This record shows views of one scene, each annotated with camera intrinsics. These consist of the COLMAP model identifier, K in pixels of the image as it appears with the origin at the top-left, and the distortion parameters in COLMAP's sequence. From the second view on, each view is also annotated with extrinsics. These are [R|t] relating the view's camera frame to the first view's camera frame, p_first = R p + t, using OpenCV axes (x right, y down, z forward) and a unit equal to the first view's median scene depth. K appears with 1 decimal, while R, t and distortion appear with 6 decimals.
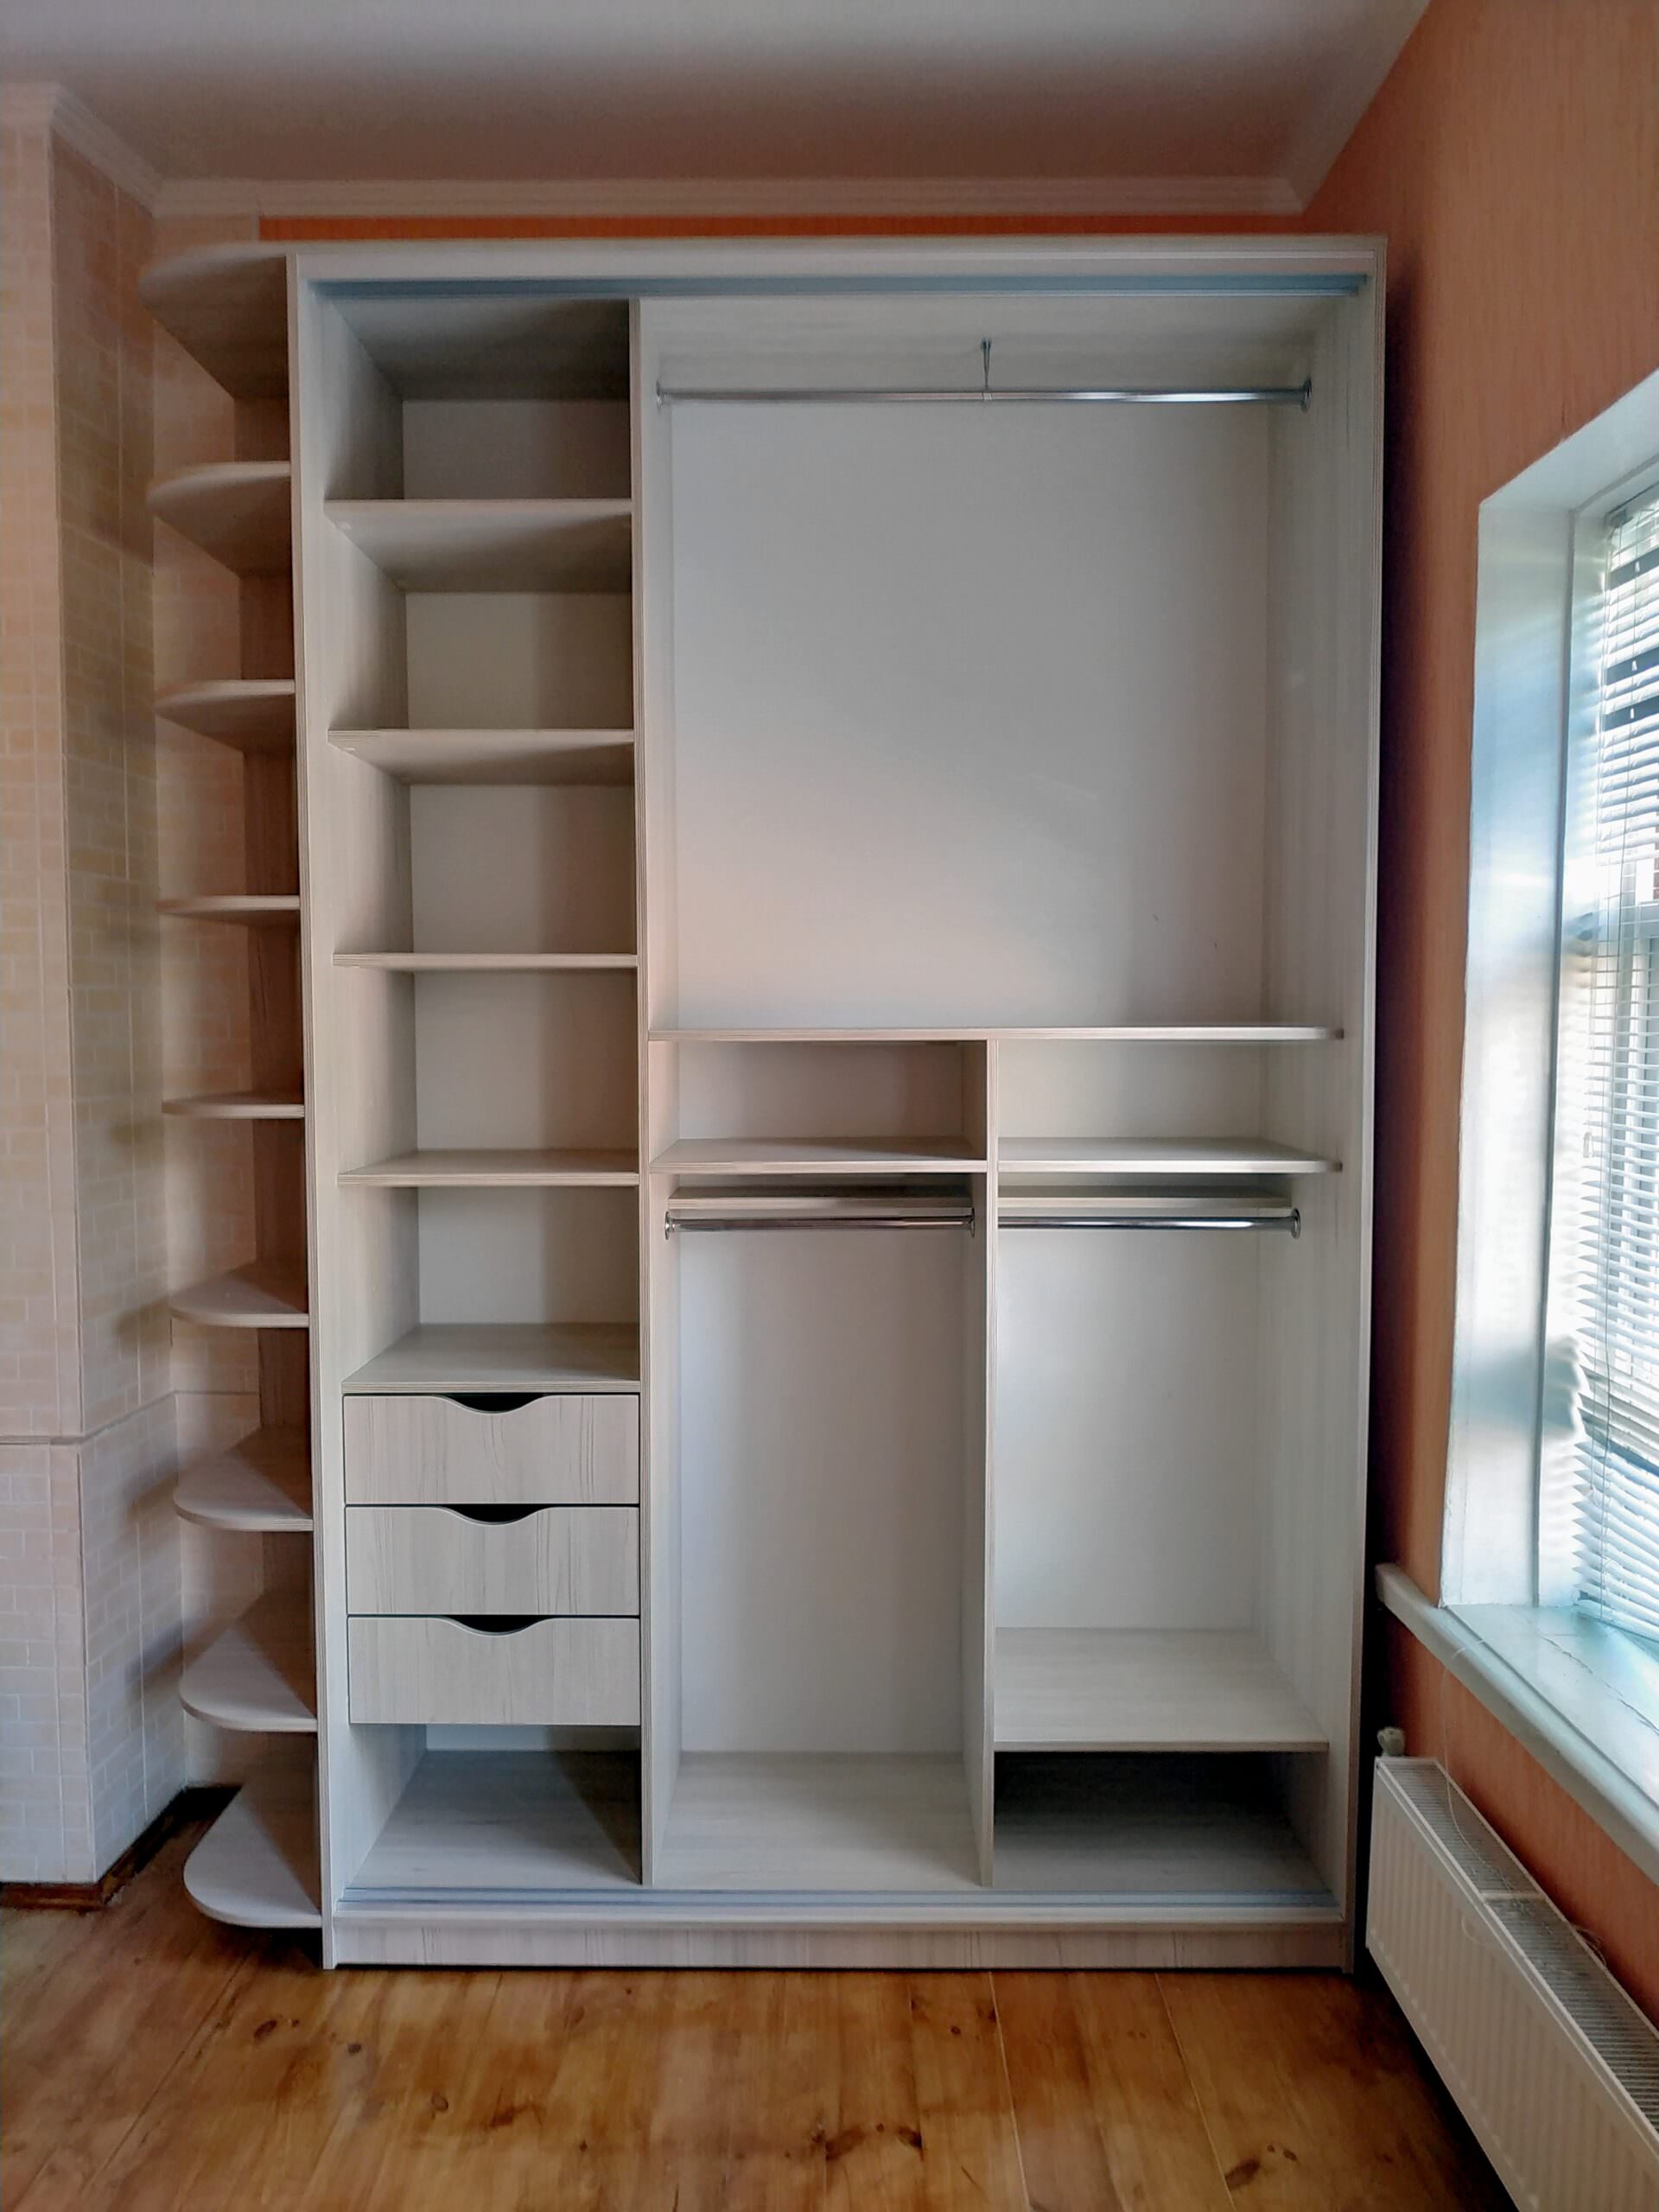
lens RADIAL K [[1592.7, 0, 832.2], [0, 1592.7, 1101.5], [0, 0, 1]] dist [0.003211, 0.000897]
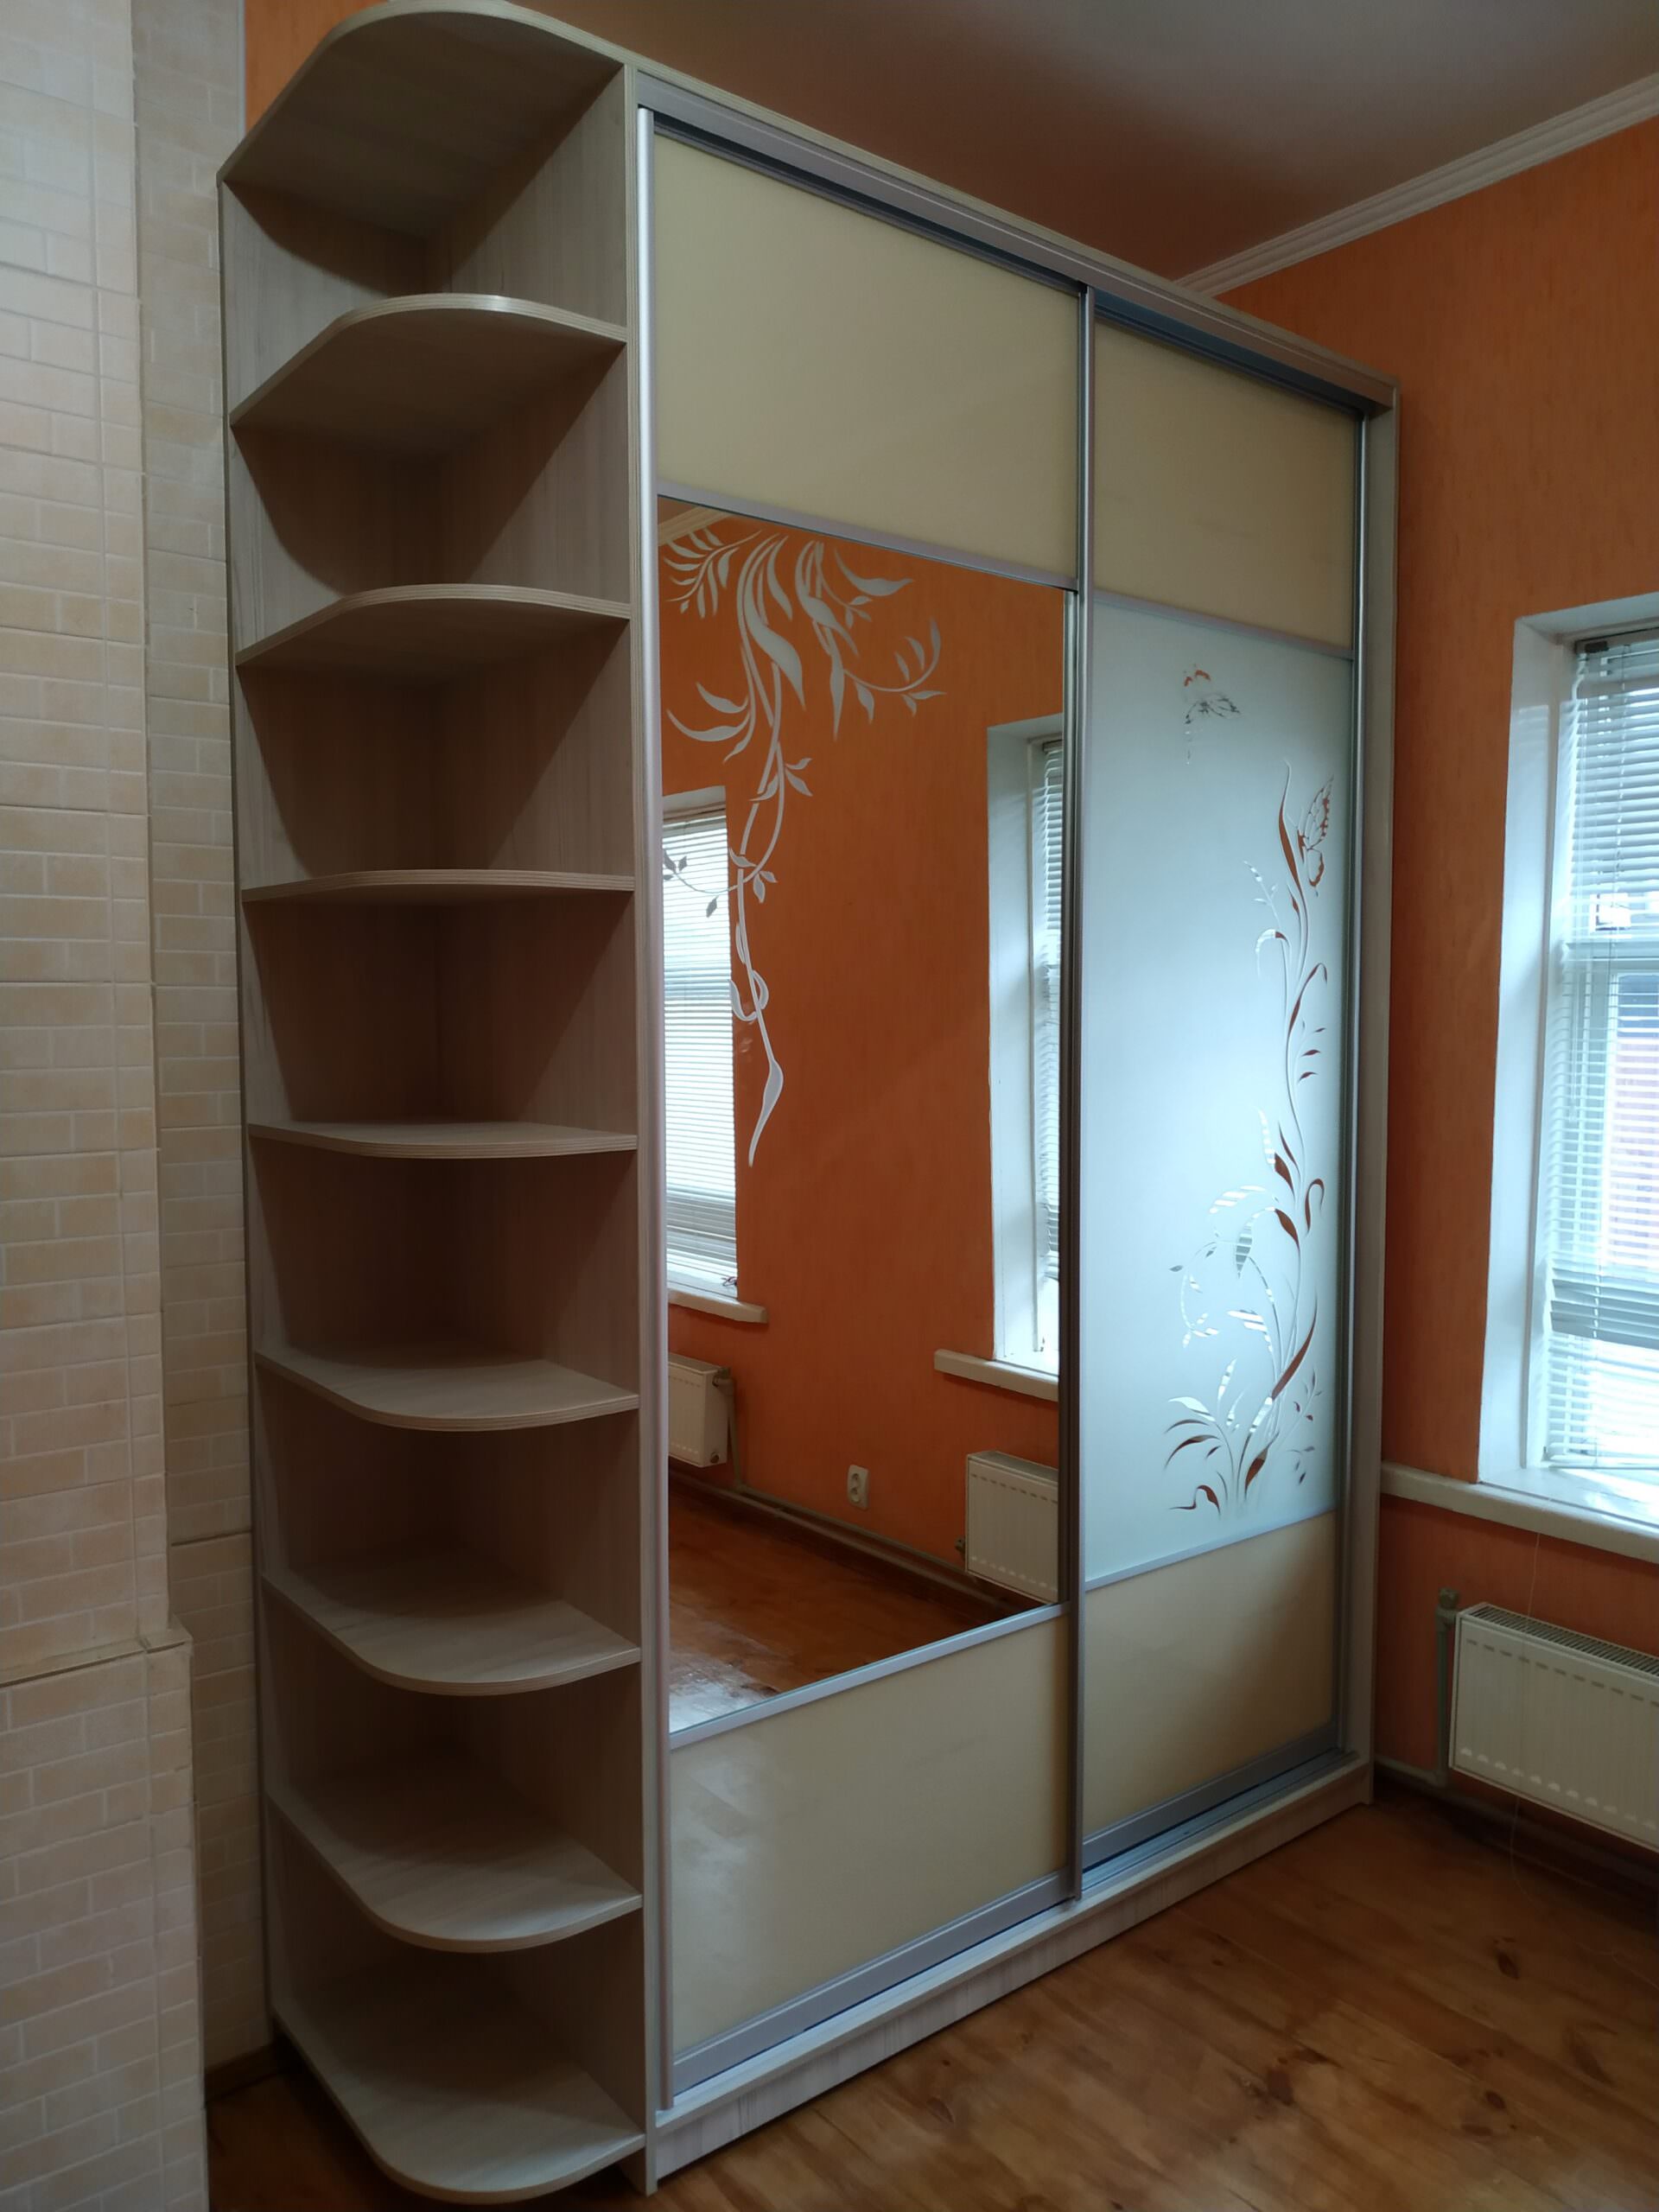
lens RADIAL K [[1592.7, 0, 823.4], [0, 1592.7, 1094.3], [0, 0, 1]] dist [0.003211, 0.000897]
pose [[0.779348, -0.036428, 0.625532, -0.793451], [0.034001, 0.999296, 0.015832, -0.028850], [-0.625668, 0.008930, 0.780038, 0.328396]]
